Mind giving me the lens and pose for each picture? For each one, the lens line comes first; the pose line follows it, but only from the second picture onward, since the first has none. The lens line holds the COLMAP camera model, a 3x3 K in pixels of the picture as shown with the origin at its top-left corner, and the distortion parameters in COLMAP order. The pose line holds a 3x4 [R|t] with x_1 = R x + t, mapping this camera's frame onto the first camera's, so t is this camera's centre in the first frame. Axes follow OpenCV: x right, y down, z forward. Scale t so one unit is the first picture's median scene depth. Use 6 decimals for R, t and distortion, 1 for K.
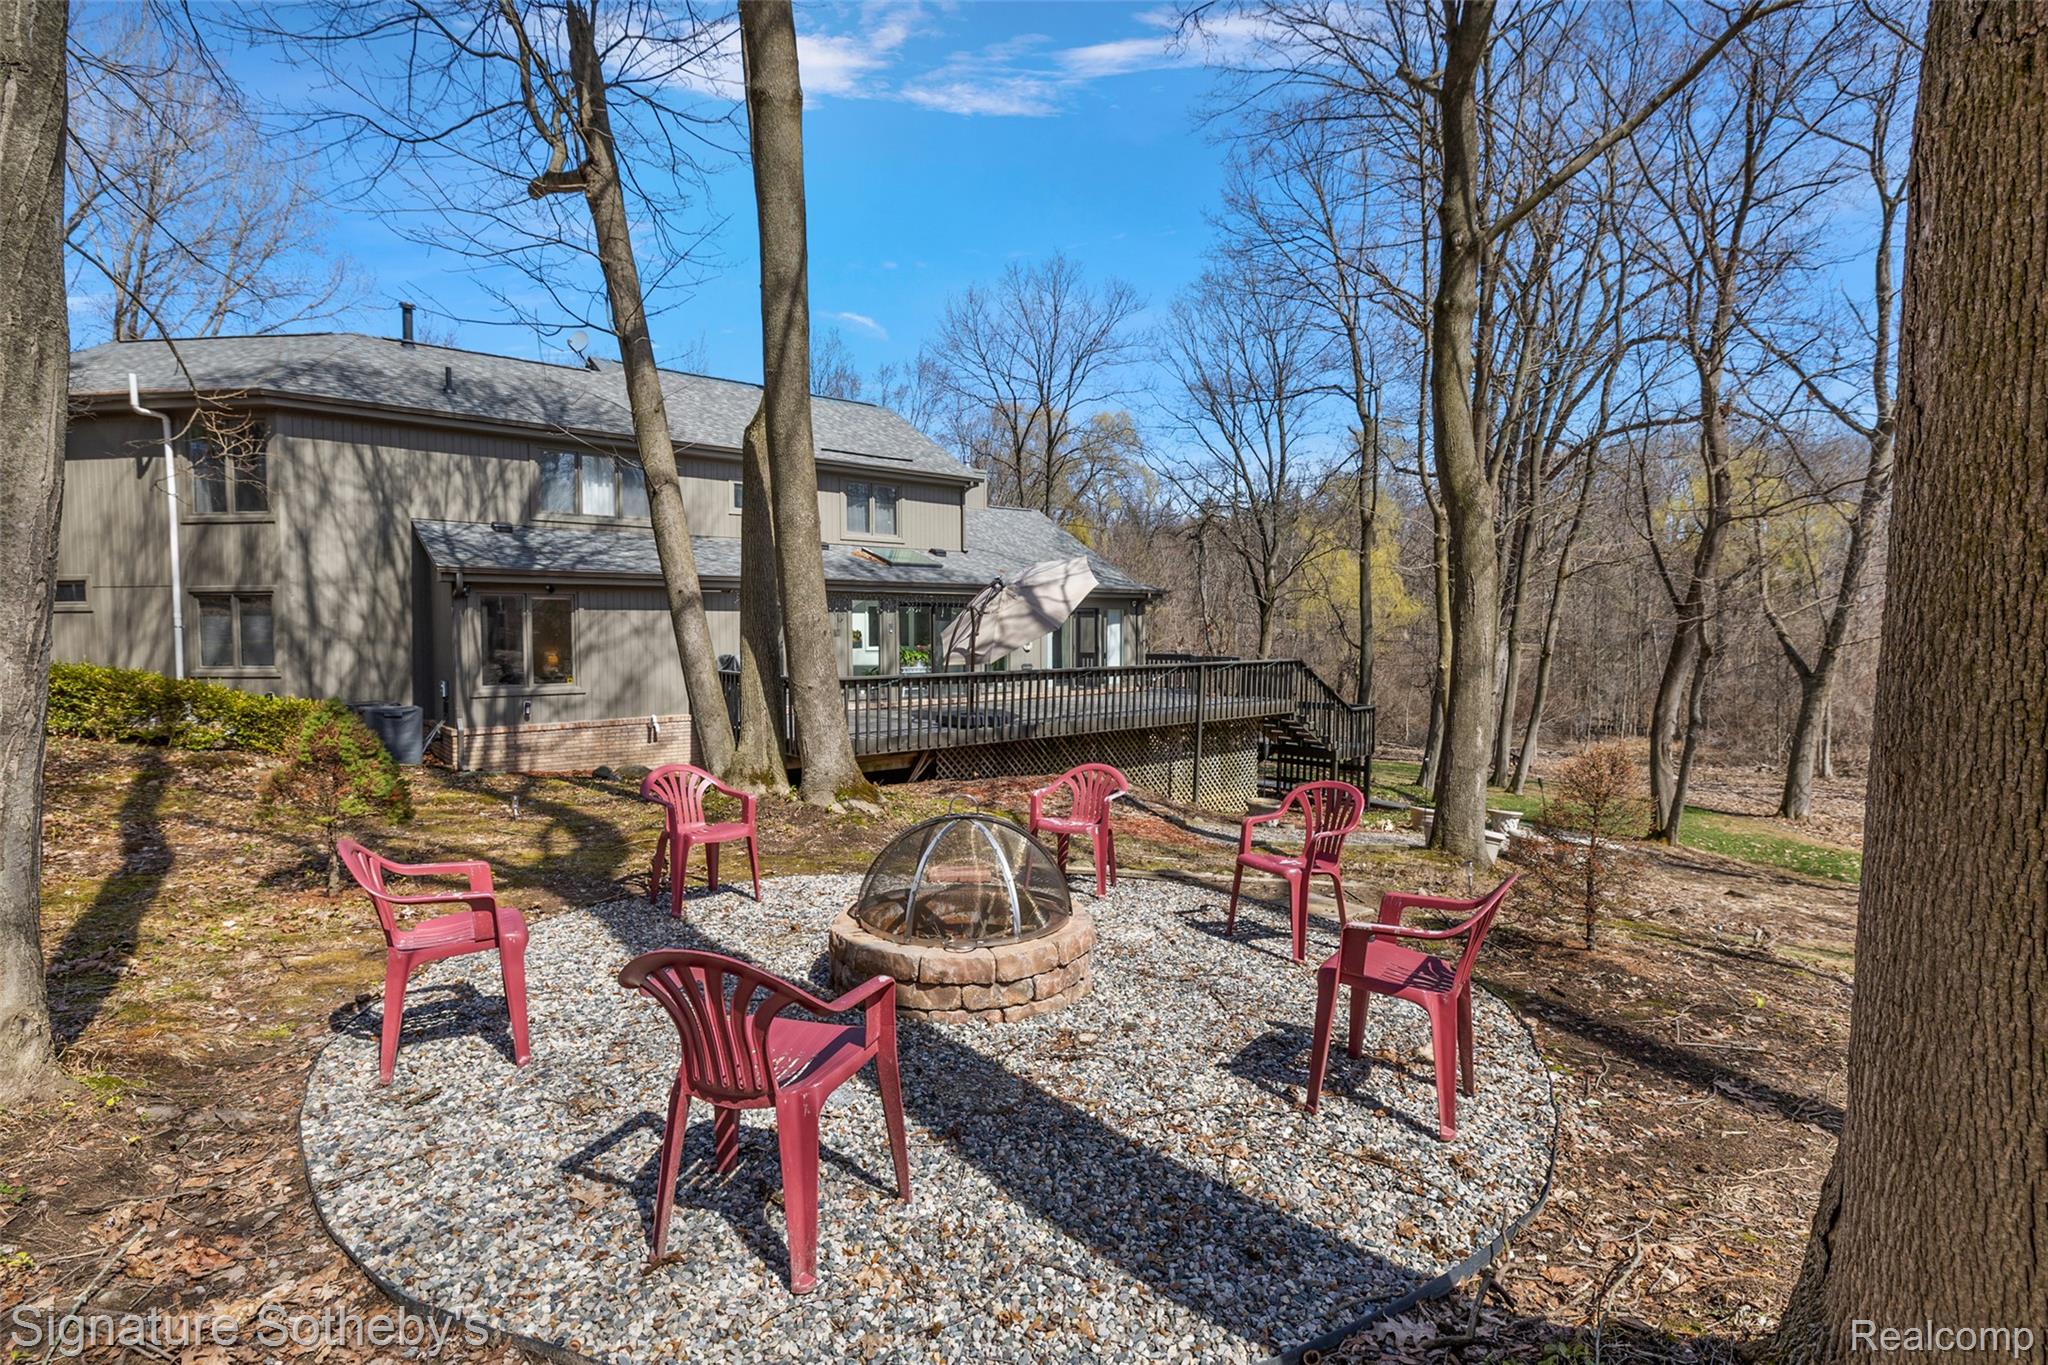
lens RADIAL K [[933.8, 0, 1023.6], [0, 933.8, 684.1], [0, 0, 1]] dist [-0.002416, -0.000559]
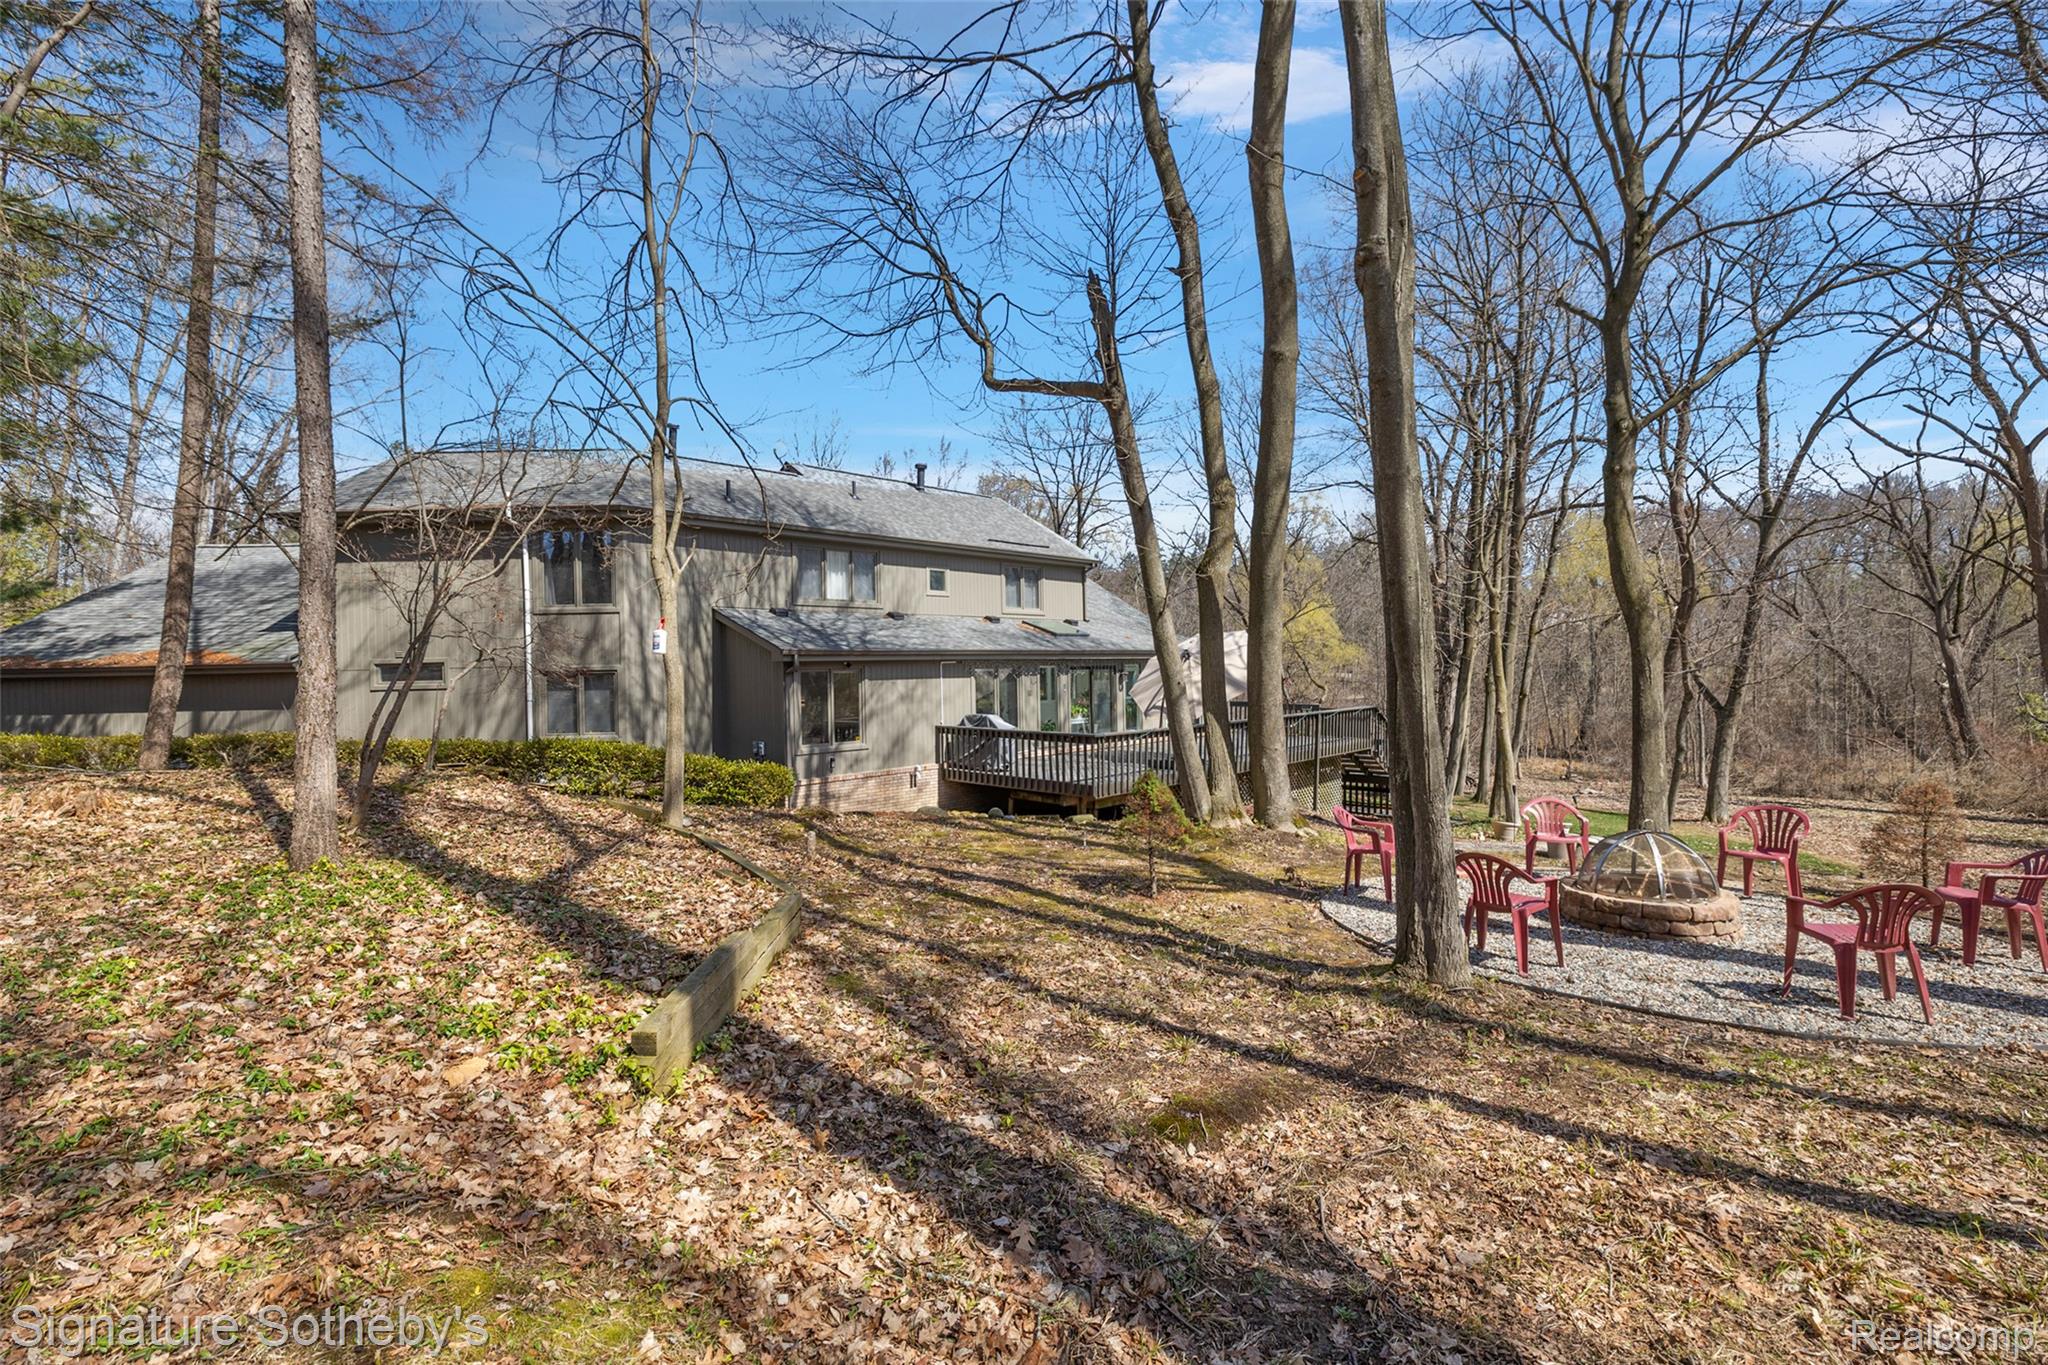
lens RADIAL K [[857.4, 0, 1025.7], [0, 857.4, 685.5], [0, 0, 1]] dist [-0.000598, -0.000106]
pose [[0.995759, -0.016669, 0.090475, -0.372267], [0.020226, 0.999052, -0.038542, -0.026324], [-0.089746, 0.040208, 0.995153, -0.142440]]
